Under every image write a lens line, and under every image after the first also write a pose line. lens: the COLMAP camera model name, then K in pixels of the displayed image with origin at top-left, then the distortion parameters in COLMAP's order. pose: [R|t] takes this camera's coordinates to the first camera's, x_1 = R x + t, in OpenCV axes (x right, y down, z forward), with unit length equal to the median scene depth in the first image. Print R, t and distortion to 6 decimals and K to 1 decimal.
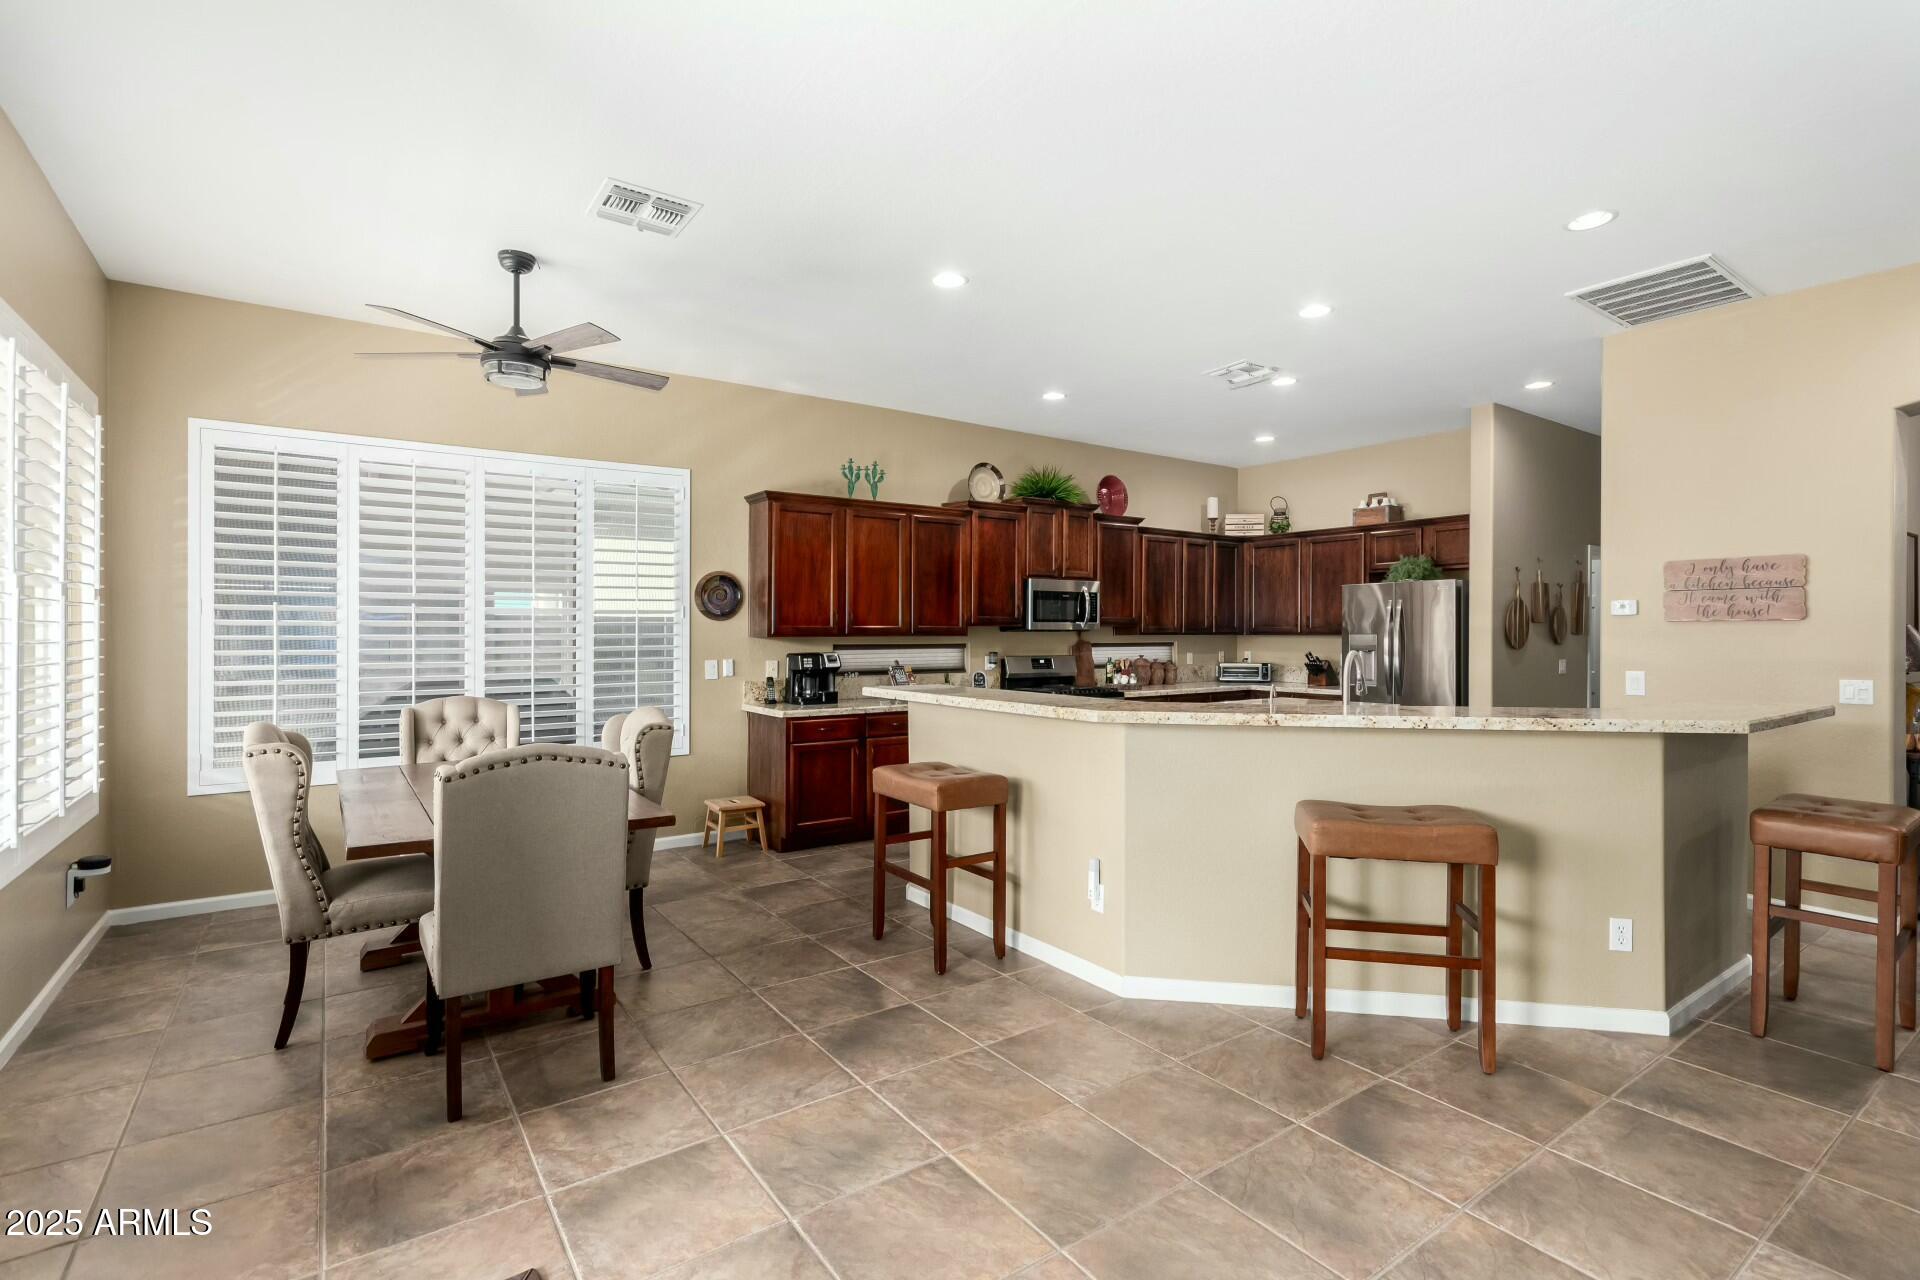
lens RADIAL K [[897.0, 0, 957.3], [0, 897.0, 651.9], [0, 0, 1]] dist [0.006017, -0.000738]
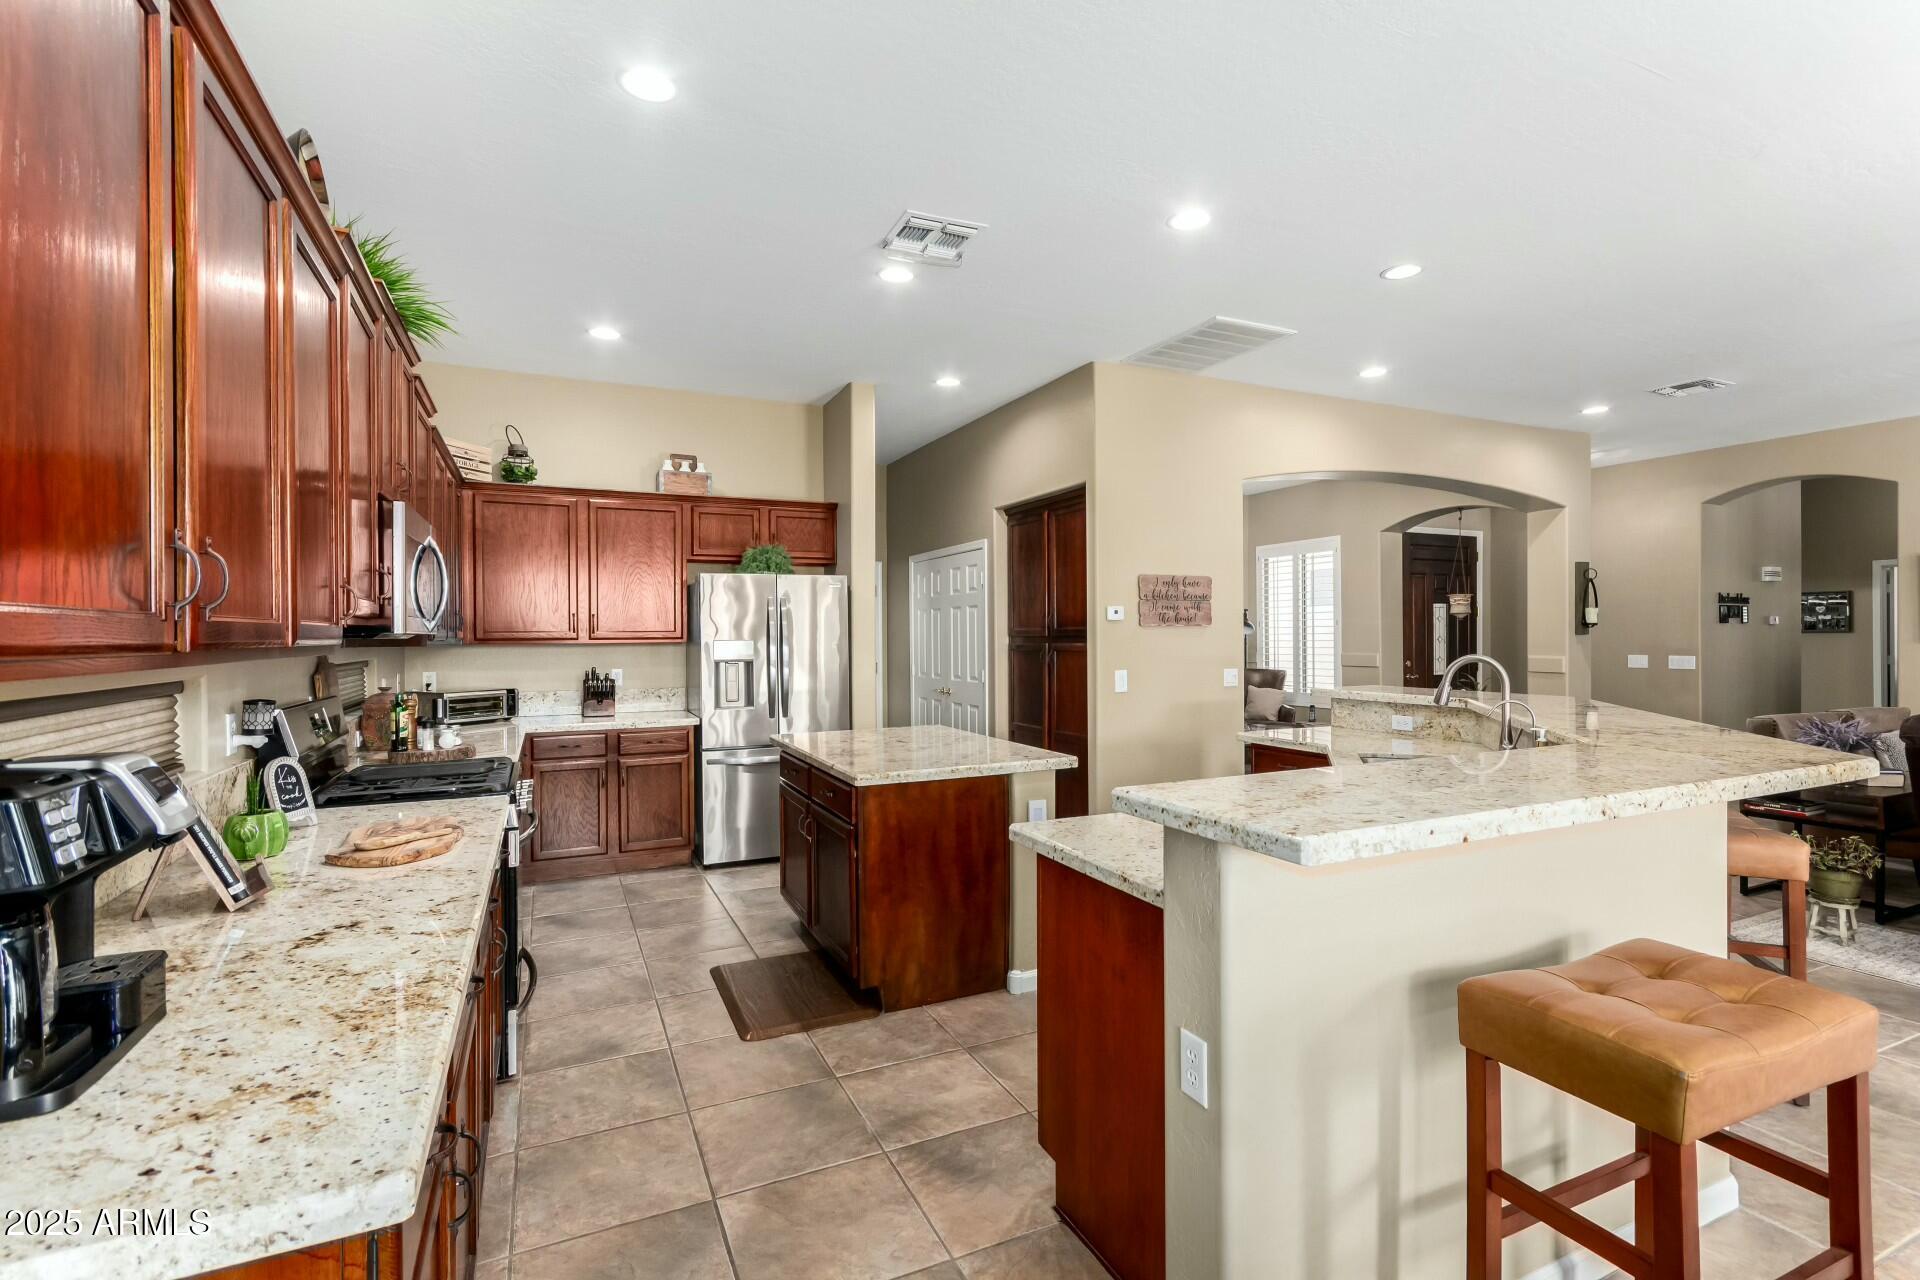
lens RADIAL K [[897.0, 0, 964.6], [0, 897.0, 637.4], [0, 0, 1]] dist [0.006017, -0.000738]
pose [[0.171015, -0.004026, 0.985260, -0.236068], [0.027488, 0.999622, -0.000686, -0.015397], [-0.984885, 0.027200, 0.171061, 0.636350]]
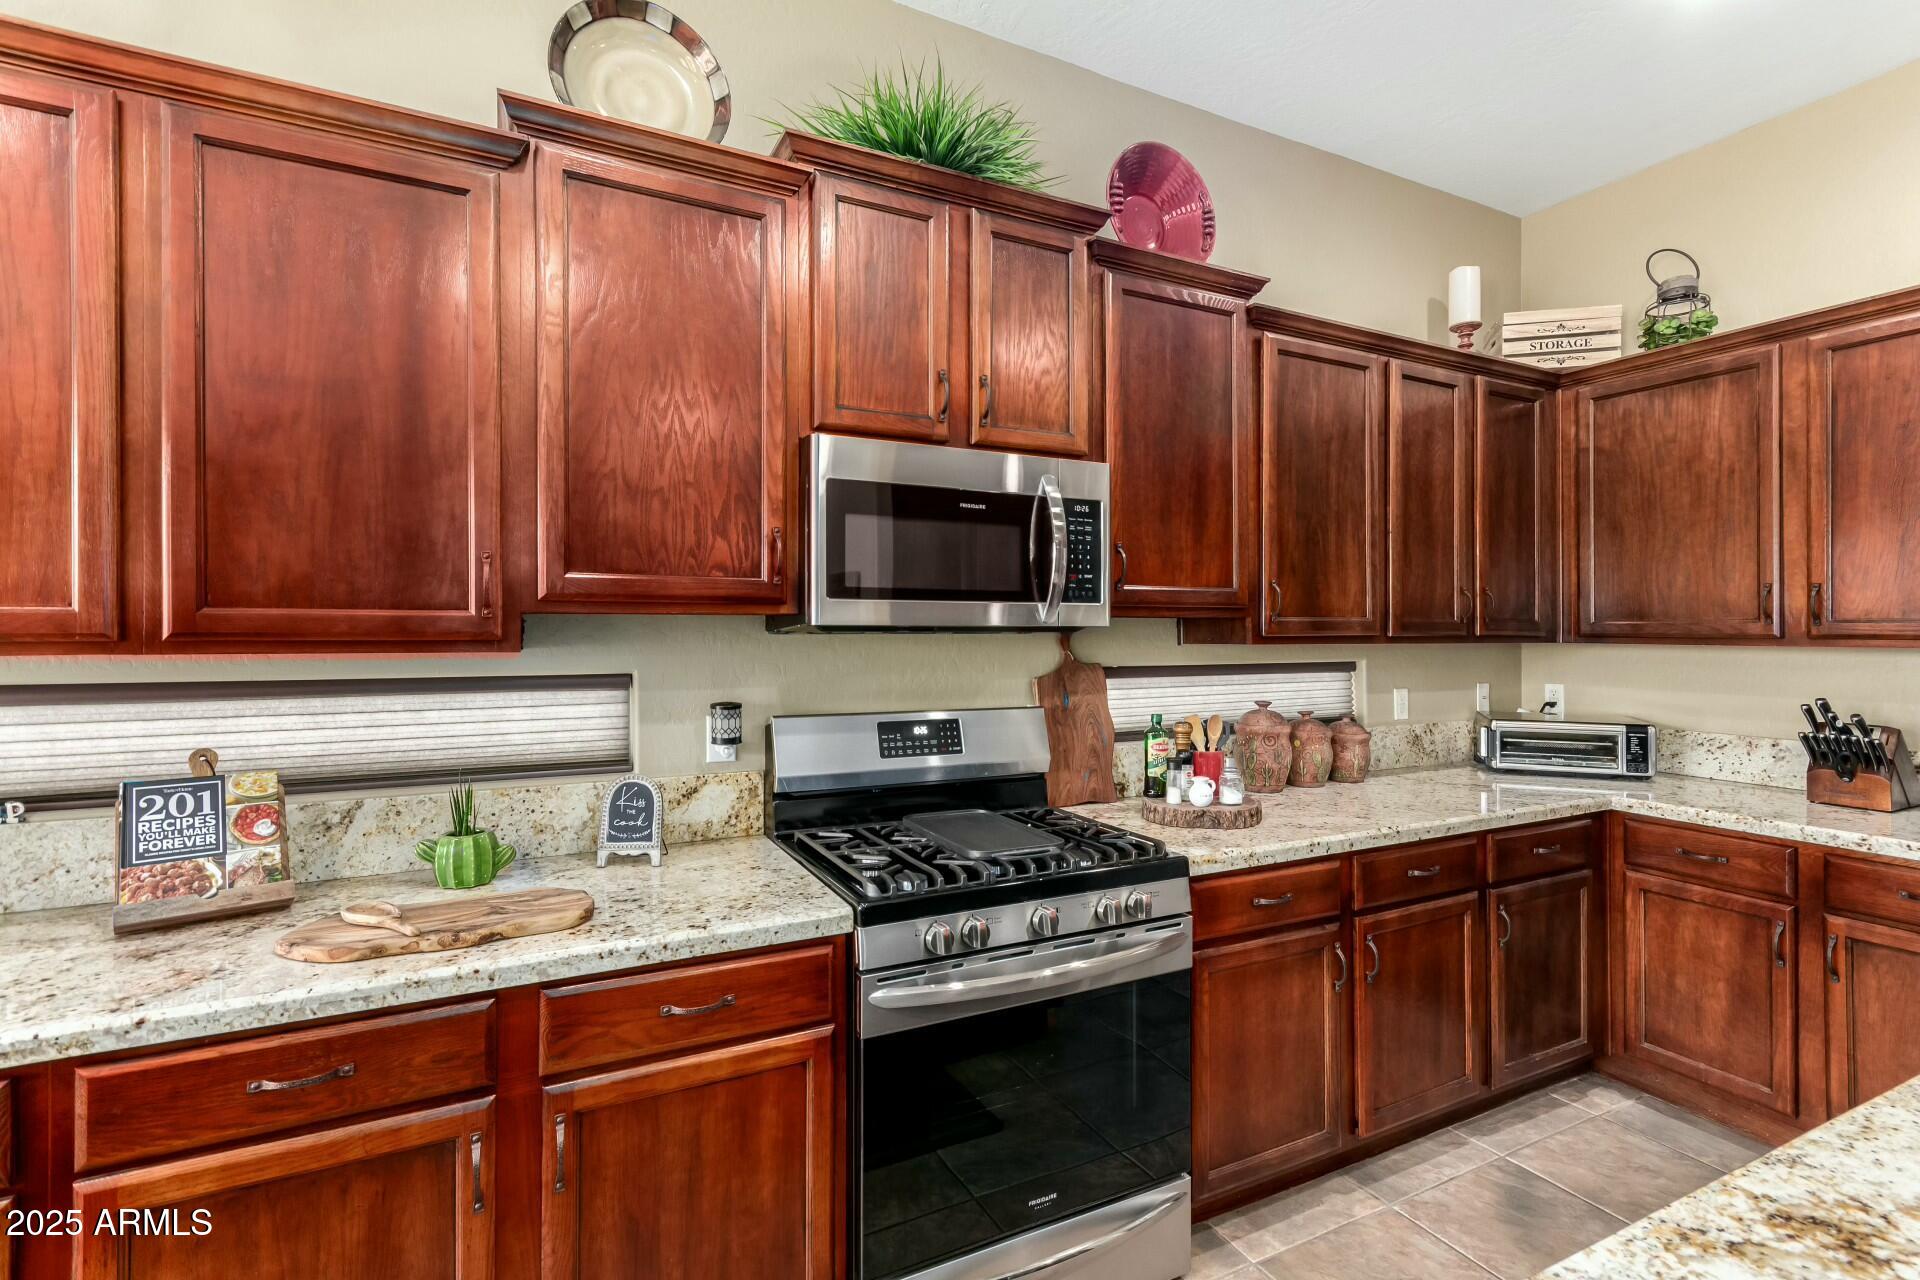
lens RADIAL K [[897.0, 0, 974.5], [0, 897.0, 627.7], [0, 0, 1]] dist [0.006017, -0.000738]
pose [[0.991657, 0.000895, -0.128903, 0.147395], [-0.004214, 0.999666, -0.025481, -0.016175], [0.128837, 0.025812, 0.991330, 0.679203]]
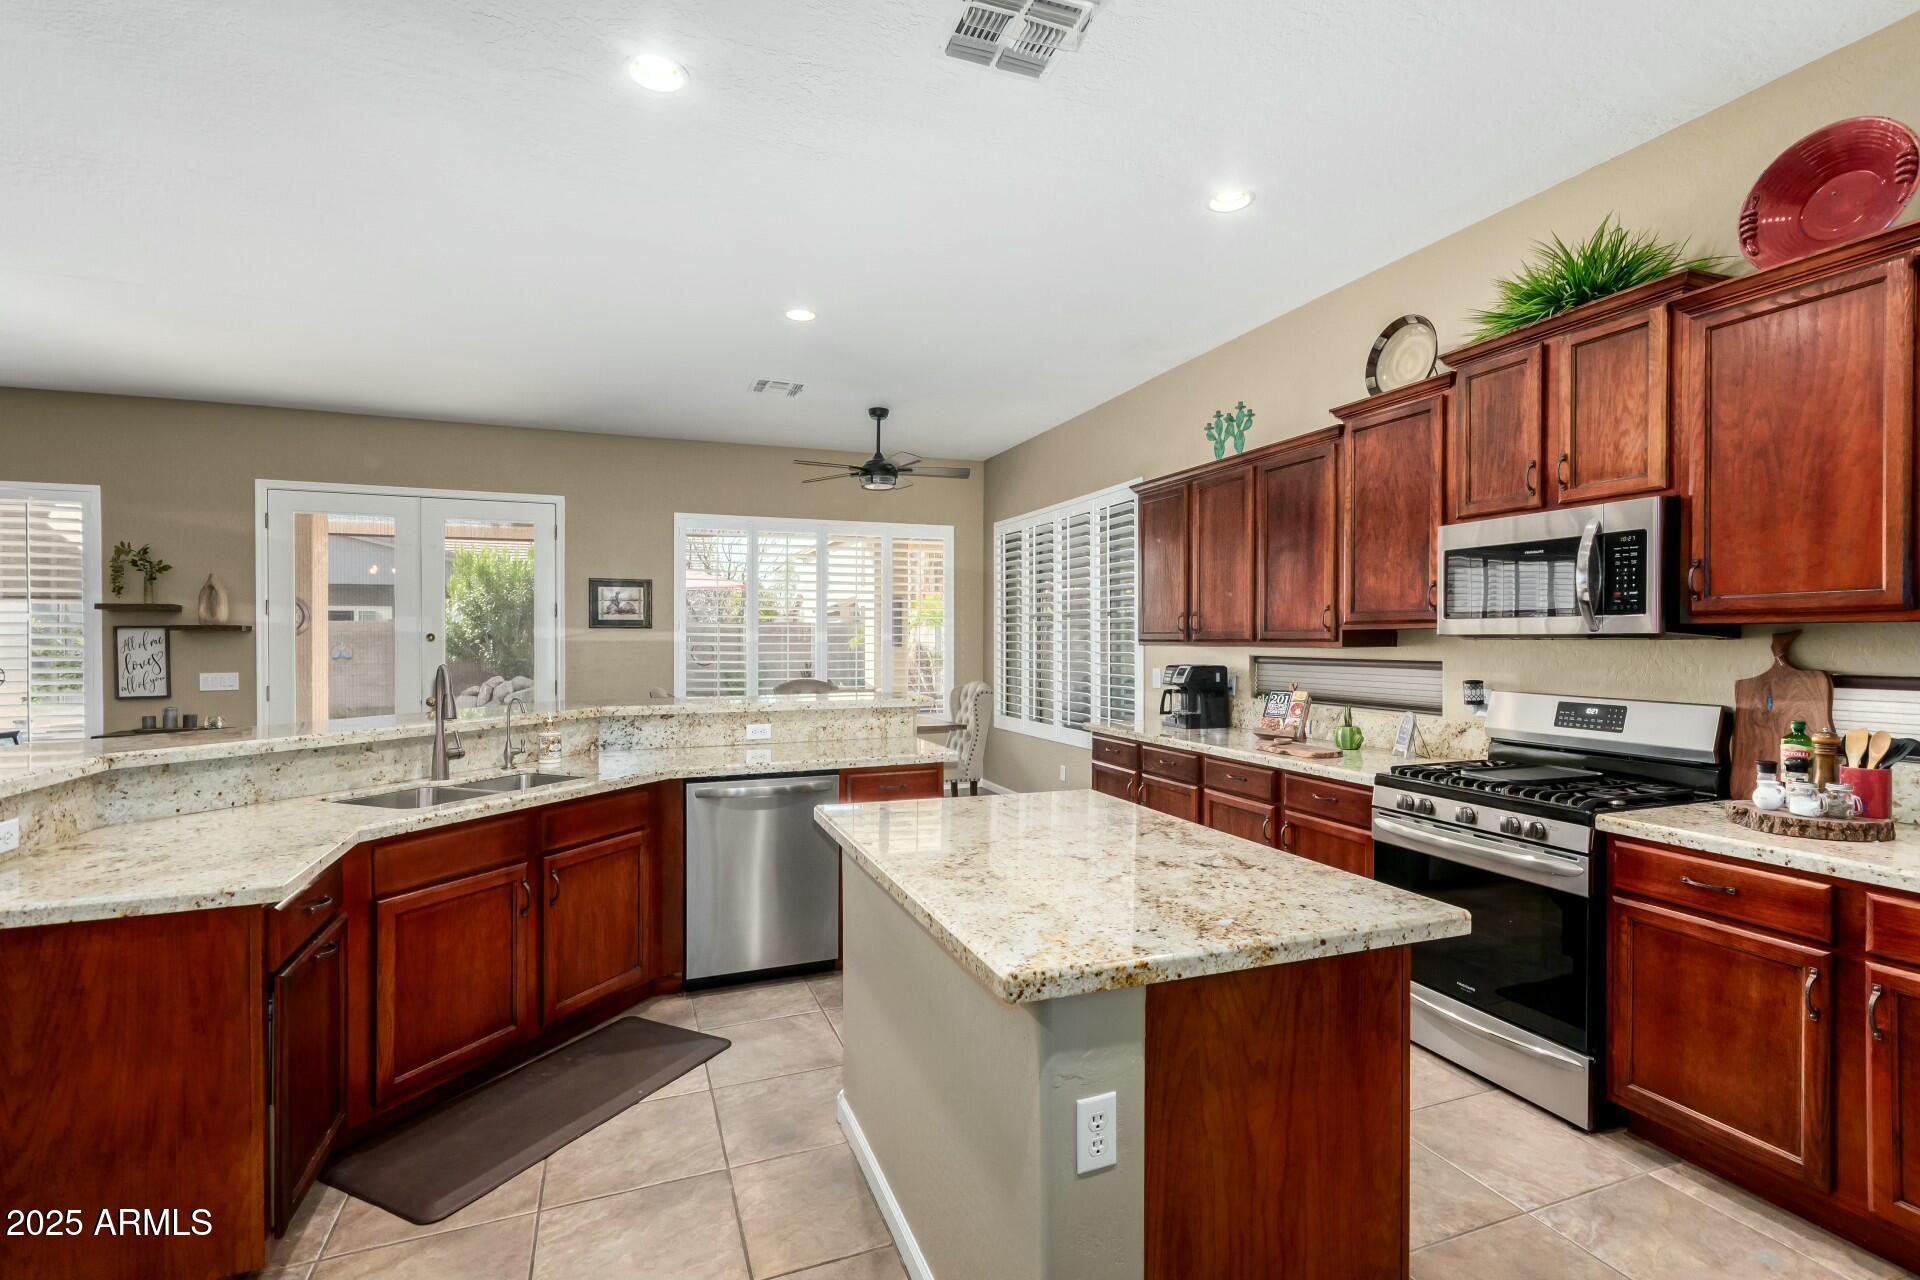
lens RADIAL K [[897.0, 0, 975.4], [0, 897.0, 642.1], [0, 0, 1]] dist [0.006017, -0.000738]
pose [[-0.223812, 0.003424, -0.974626, 0.543754], [-0.021947, 0.999723, 0.008552, -0.018005], [0.974385, 0.023304, -0.223674, 0.793497]]
